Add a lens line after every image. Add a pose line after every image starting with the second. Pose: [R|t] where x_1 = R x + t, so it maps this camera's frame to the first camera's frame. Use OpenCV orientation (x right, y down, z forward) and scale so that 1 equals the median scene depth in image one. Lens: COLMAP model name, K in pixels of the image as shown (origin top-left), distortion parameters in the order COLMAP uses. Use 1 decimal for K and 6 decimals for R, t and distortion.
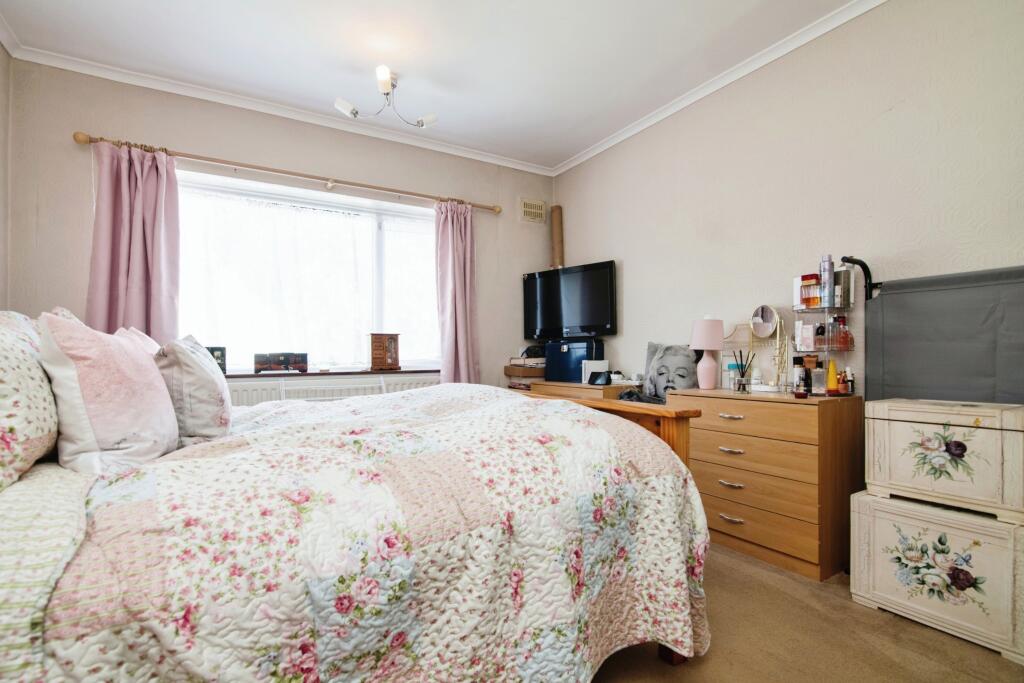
lens RADIAL K [[487.8, 0, 517.0], [0, 487.8, 346.5], [0, 0, 1]] dist [-0.020952, 0.000578]
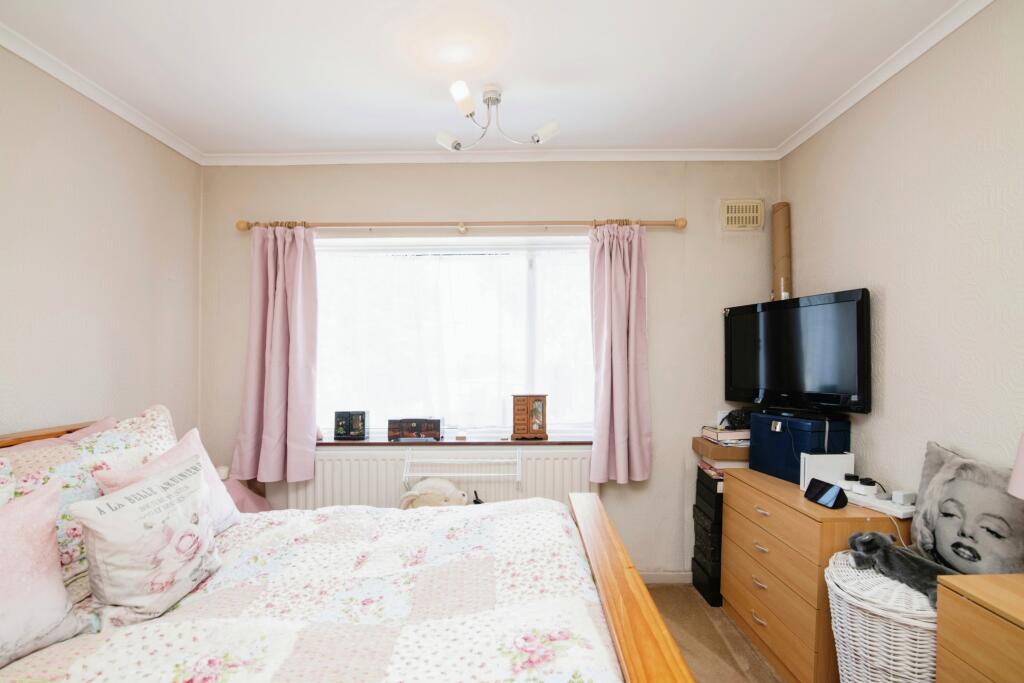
lens RADIAL K [[487.8, 0, 517.0], [0, 487.8, 346.5], [0, 0, 1]] dist [-0.020952, 0.000578]
pose [[0.844506, -0.000772, -0.535546, 0.160326], [0.005587, 0.999957, 0.007369, -0.116310], [0.535517, -0.009215, 0.844474, 0.282072]]
